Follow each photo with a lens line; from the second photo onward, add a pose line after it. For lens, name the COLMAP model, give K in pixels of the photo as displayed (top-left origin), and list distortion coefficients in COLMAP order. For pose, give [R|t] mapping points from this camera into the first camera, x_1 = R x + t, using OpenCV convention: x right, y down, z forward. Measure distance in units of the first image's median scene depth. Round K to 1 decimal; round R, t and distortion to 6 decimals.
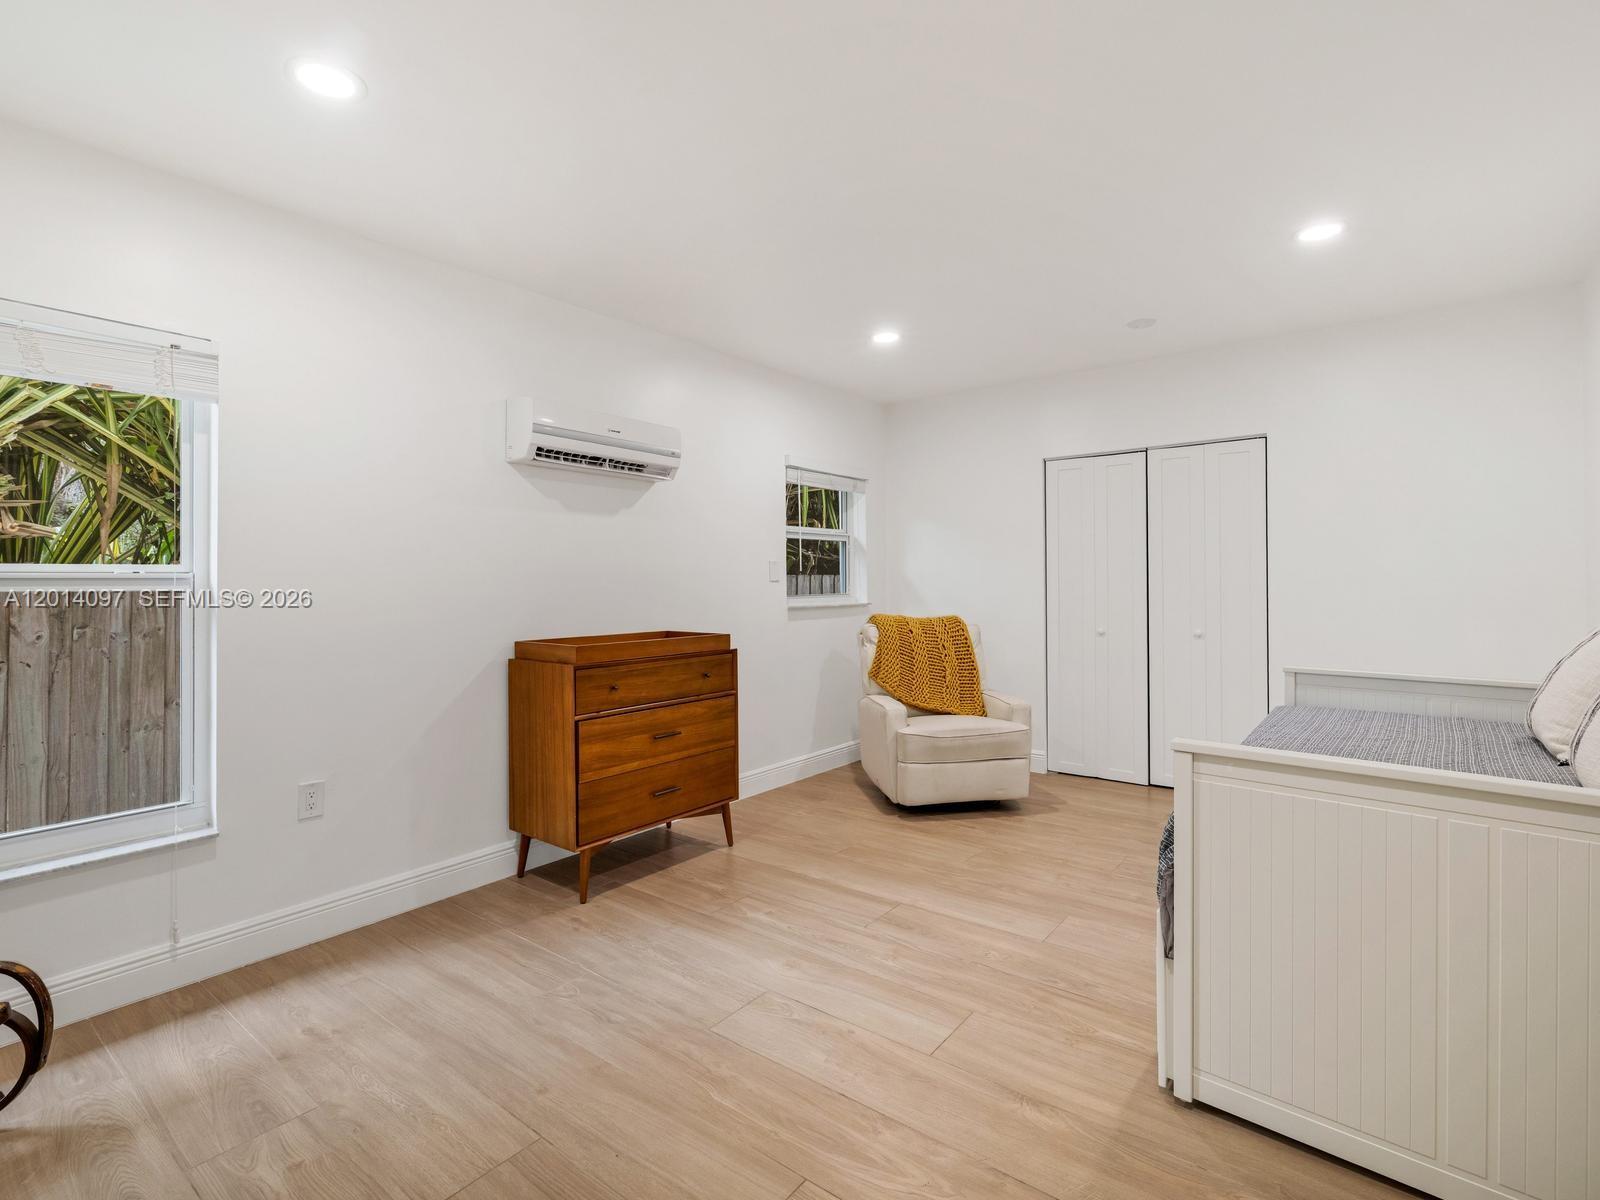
lens RADIAL K [[752.7, 0, 798.9], [0, 752.7, 580.3], [0, 0, 1]] dist [-0.001771, -0.000154]
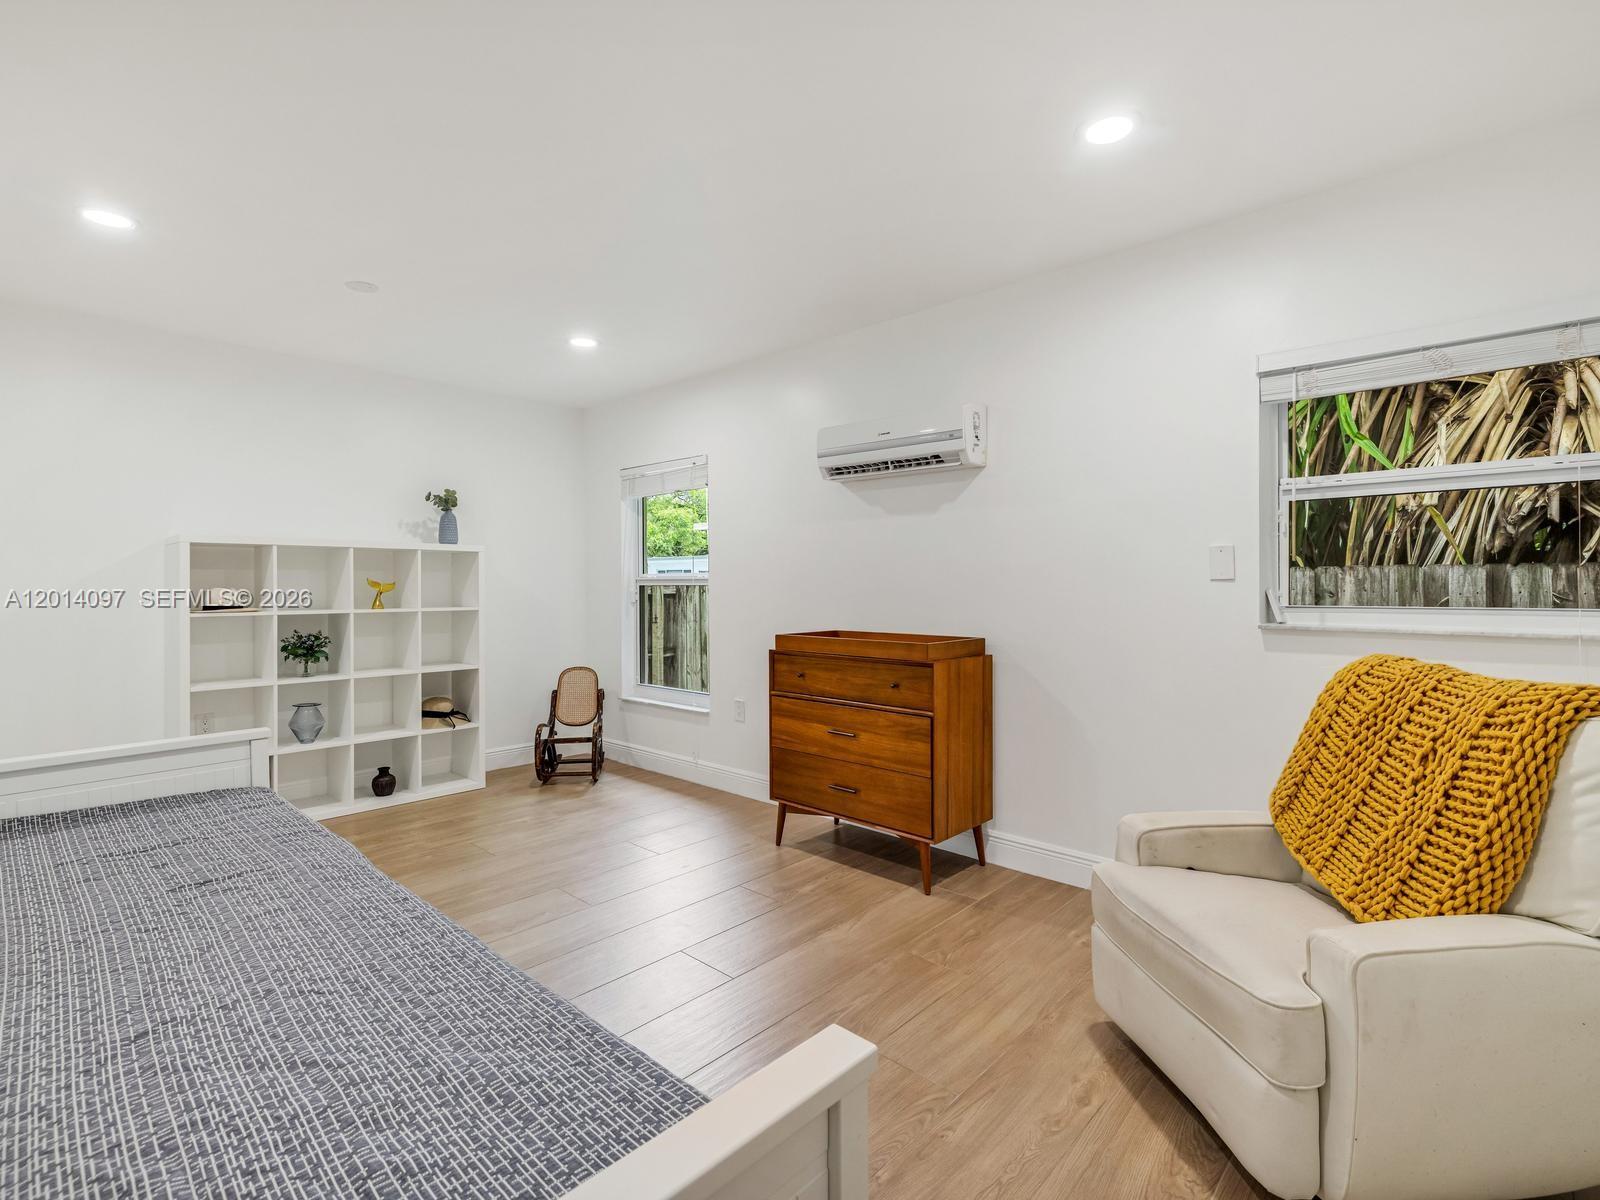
lens RADIAL K [[767.4, 0, 800.0], [0, 767.4, 600.0], [0, 0, 1]] dist [0.001101, 0.000080]
pose [[-0.075614, 0.026275, -0.996791, 0.817902], [0.006343, 0.999645, 0.025869, -0.000732], [0.997117, -0.004367, -0.075753, 0.982037]]
